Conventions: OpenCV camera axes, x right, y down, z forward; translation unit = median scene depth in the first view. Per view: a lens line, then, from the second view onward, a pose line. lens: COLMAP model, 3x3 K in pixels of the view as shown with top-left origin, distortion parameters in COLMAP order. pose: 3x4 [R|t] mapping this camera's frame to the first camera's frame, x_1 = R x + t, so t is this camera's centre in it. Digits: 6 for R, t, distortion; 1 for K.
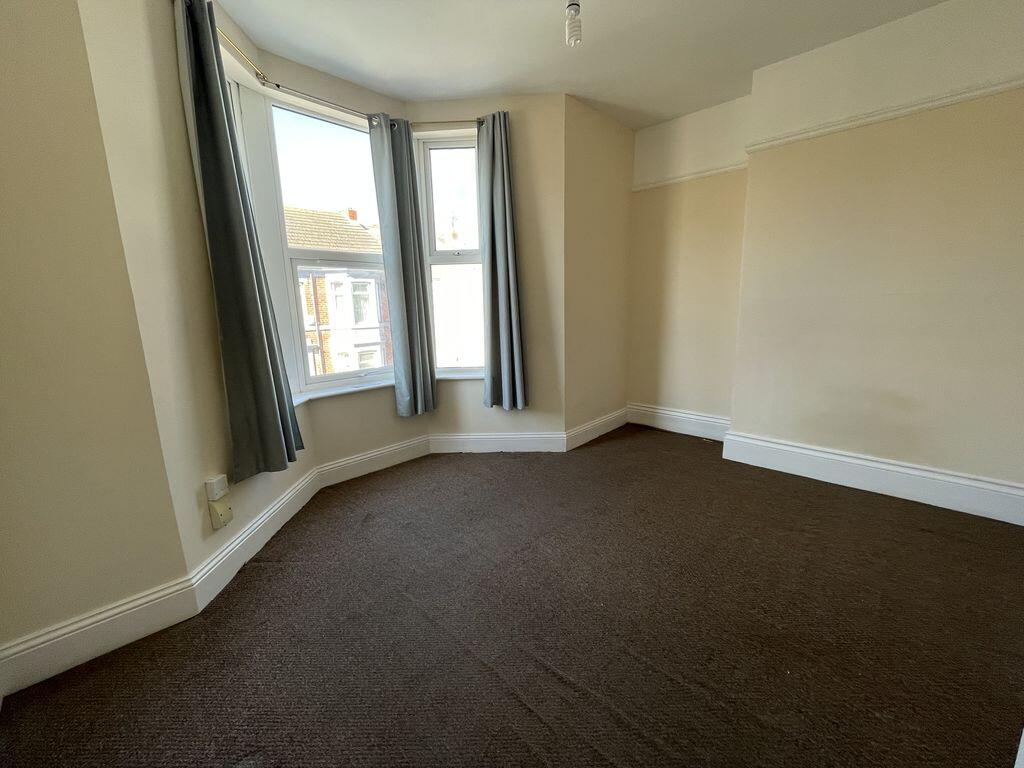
lens RADIAL K [[416.6, 0, 513.8], [0, 416.6, 384.7], [0, 0, 1]] dist [-0.003518, -0.000727]
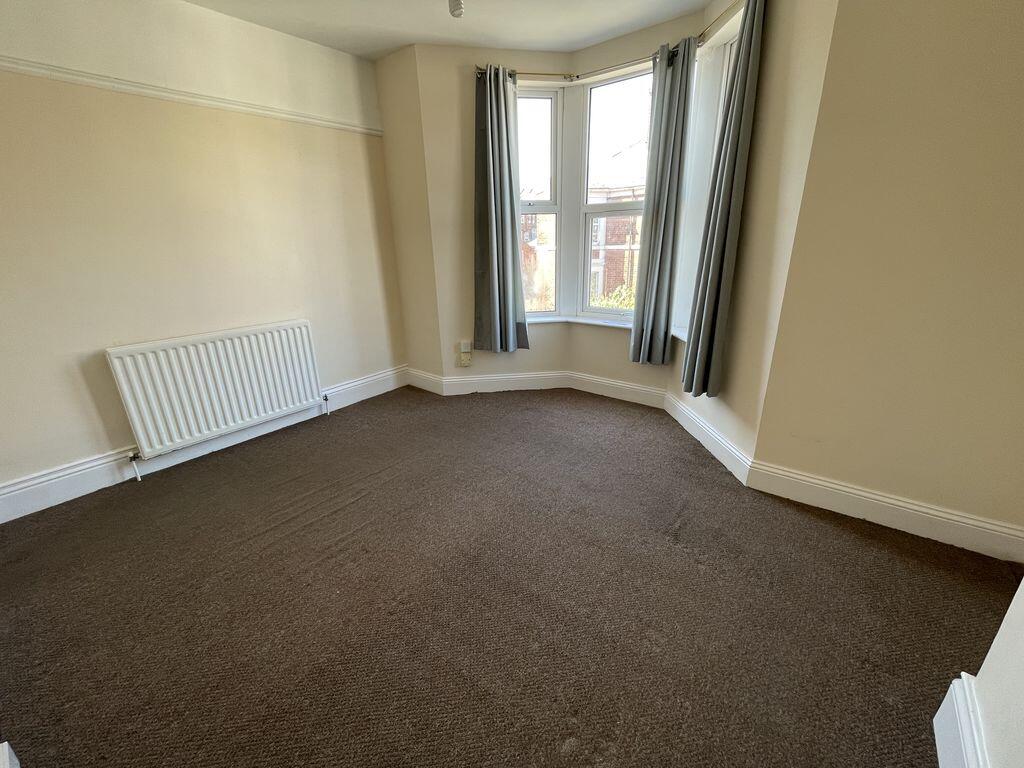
lens RADIAL K [[416.6, 0, 511.9], [0, 416.6, 383.5], [0, 0, 1]] dist [-0.003518, -0.000727]
pose [[0.086471, 0.345341, -0.934485, 0.814561], [-0.165842, 0.929900, 0.328301, -0.187710], [0.982354, 0.126588, 0.137682, 0.627101]]
